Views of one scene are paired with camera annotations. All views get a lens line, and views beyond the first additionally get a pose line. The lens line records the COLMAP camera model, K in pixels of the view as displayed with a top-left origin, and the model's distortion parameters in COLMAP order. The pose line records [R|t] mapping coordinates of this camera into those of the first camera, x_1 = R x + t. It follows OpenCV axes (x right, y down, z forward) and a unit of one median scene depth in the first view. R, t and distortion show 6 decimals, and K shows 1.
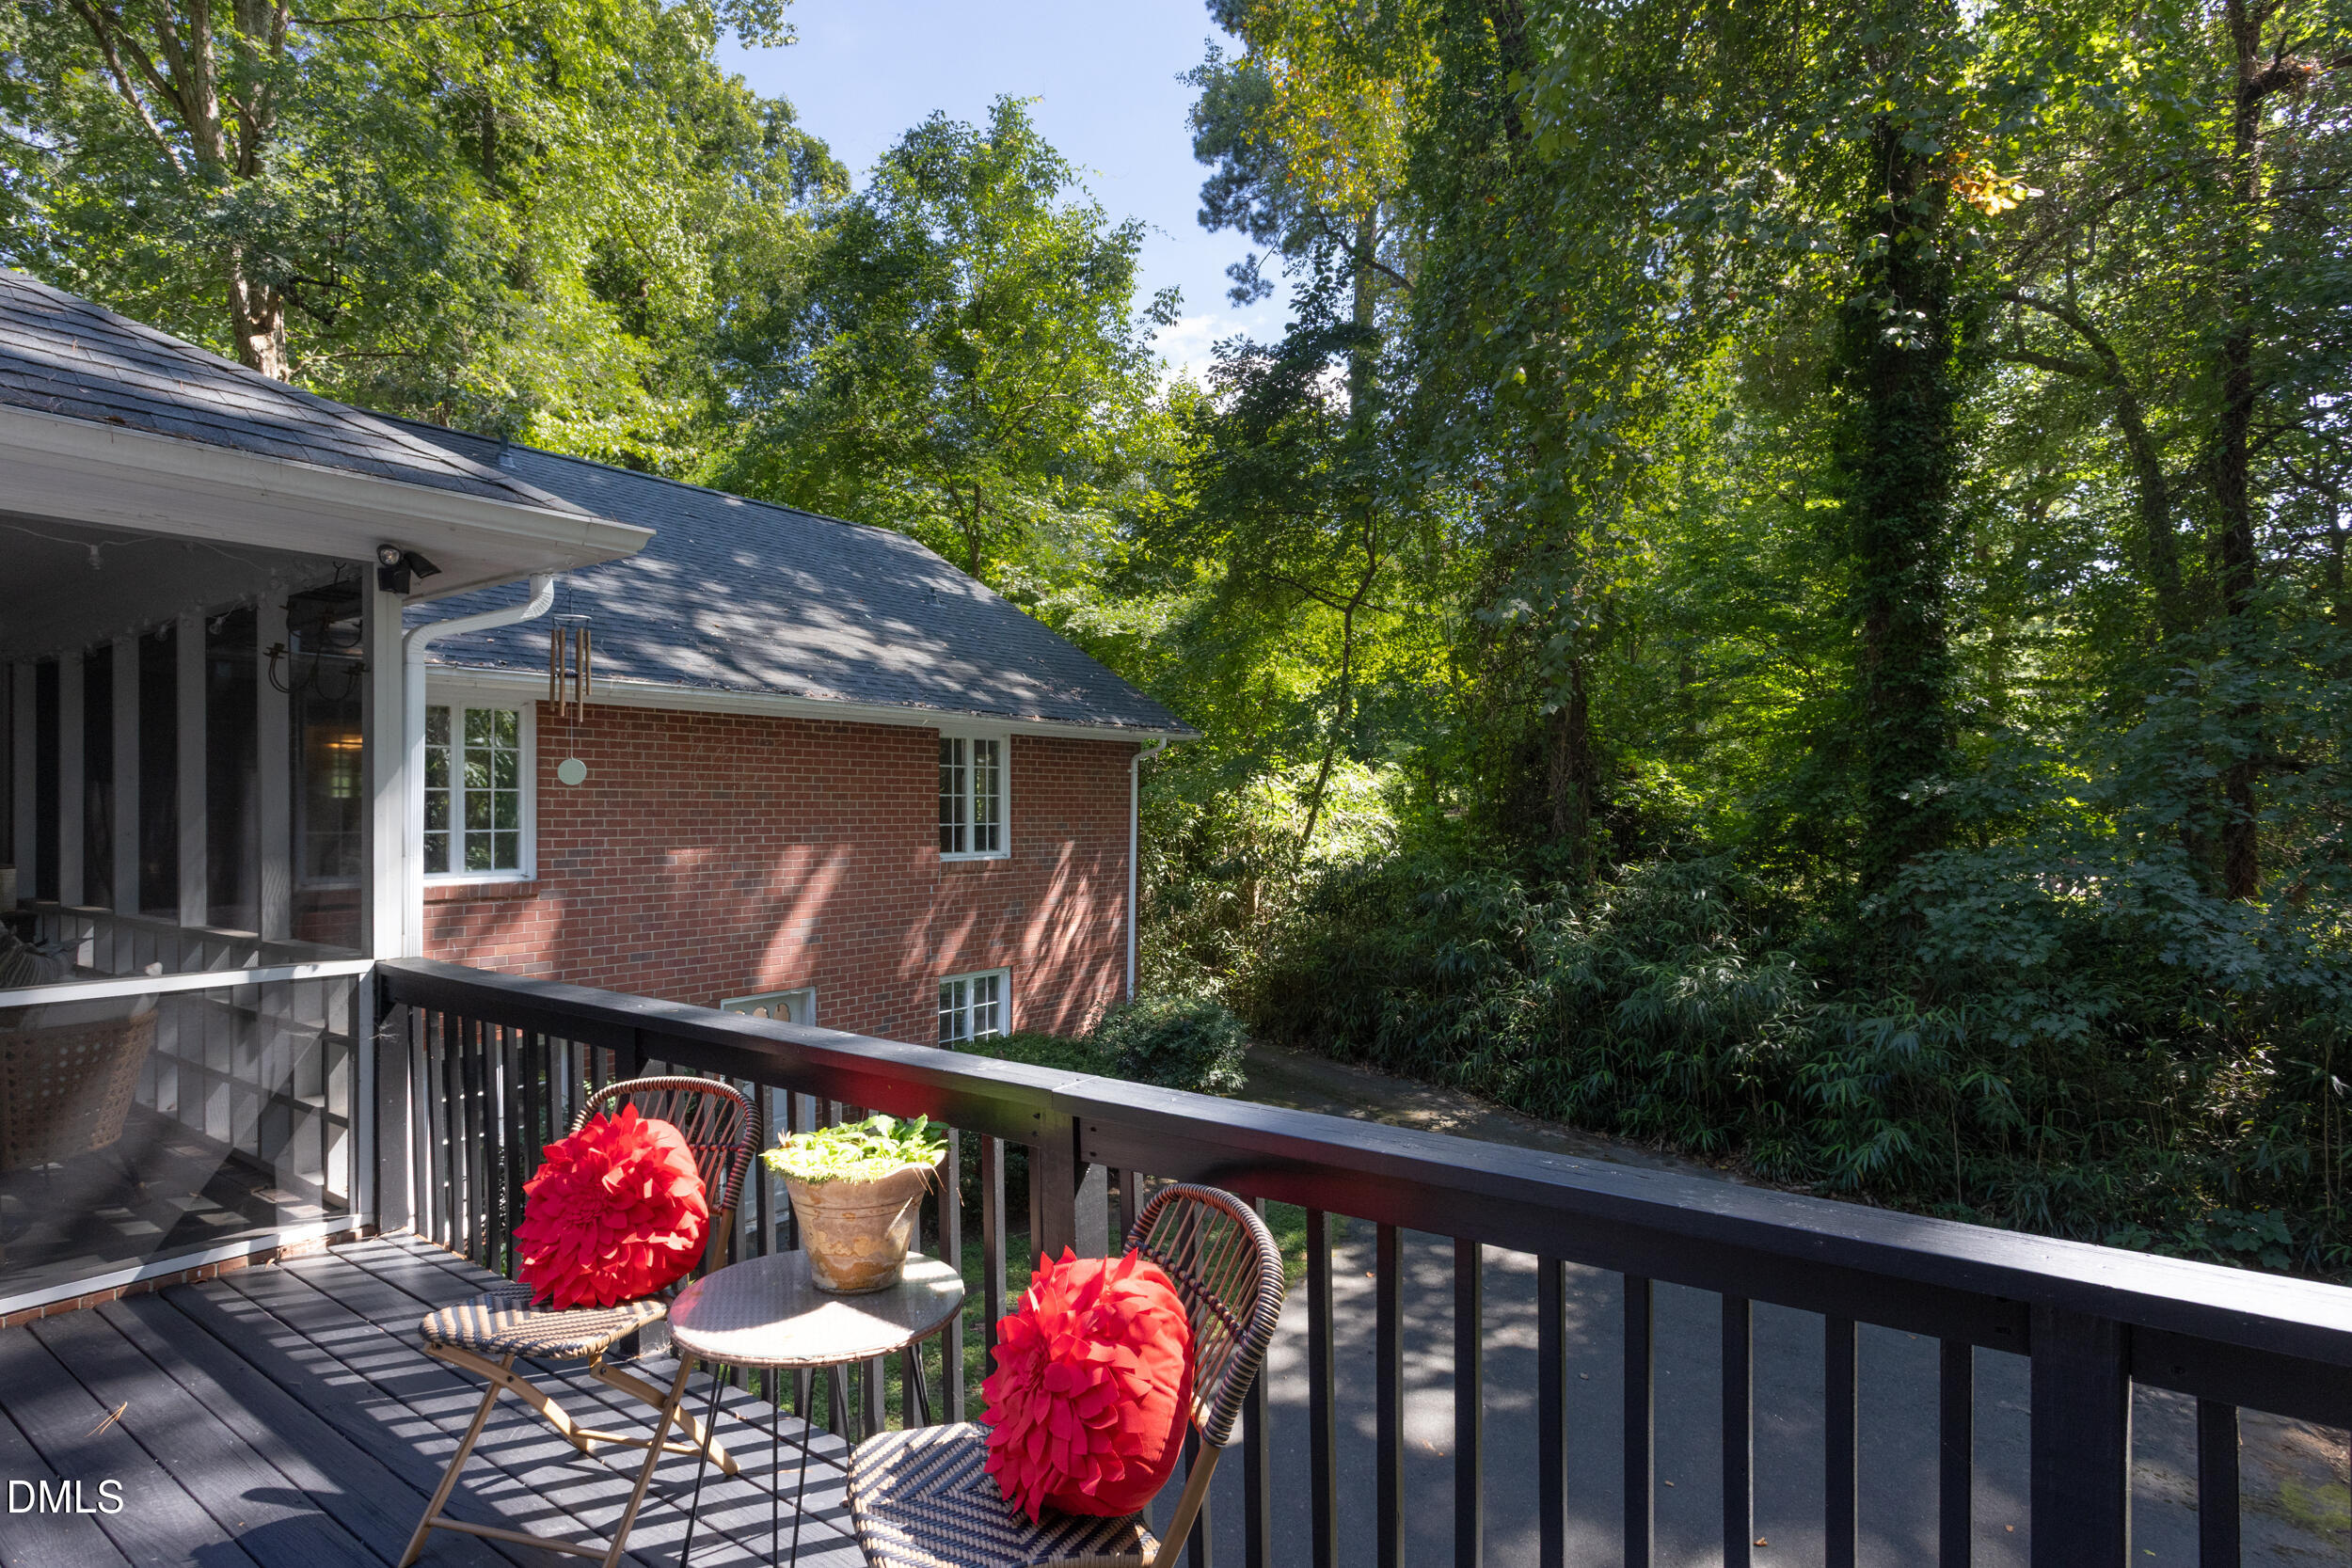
lens RADIAL K [[1128.6, 0, 1170.4], [0, 1128.6, 796.7], [0, 0, 1]] dist [0.012571, -0.000528]
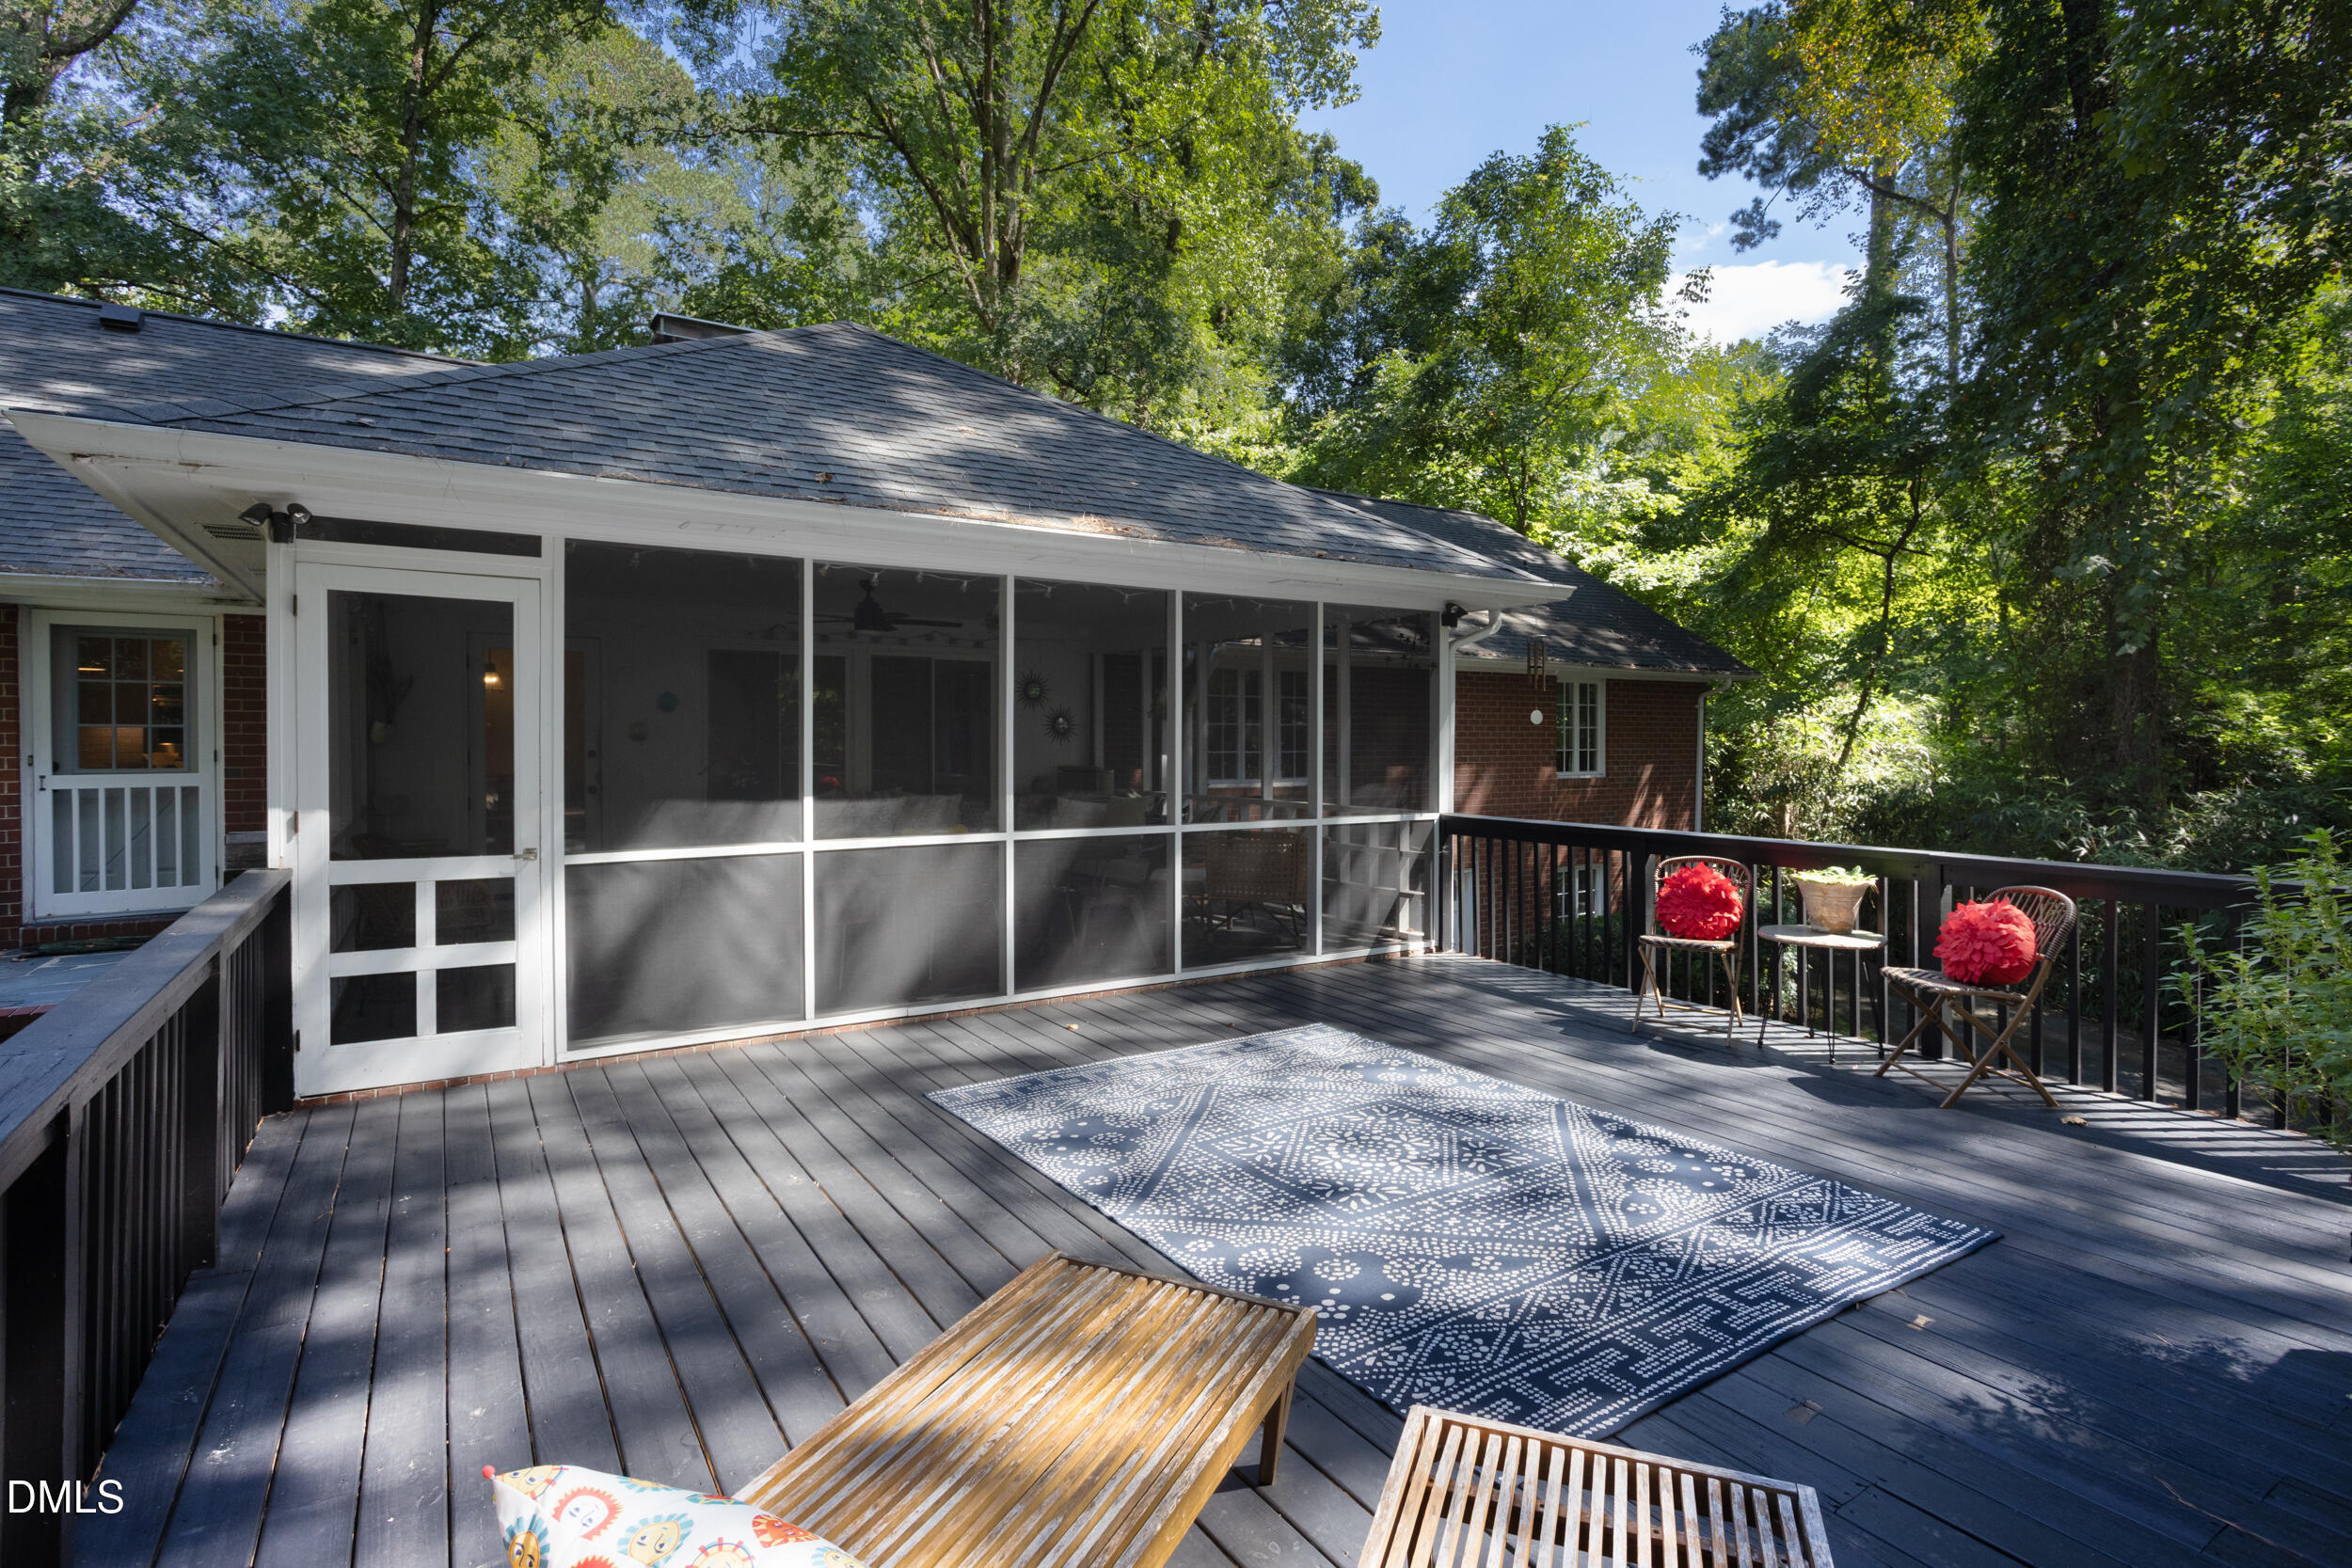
lens RADIAL K [[1128.6, 0, 1226.6], [0, 1128.6, 745.4], [0, 0, 1]] dist [0.012571, -0.000528]
pose [[0.949185, 0.004309, -0.314688, -0.097802], [0.001083, 0.999856, 0.016958, -0.002051], [0.314716, -0.016437, 0.949044, -0.224589]]
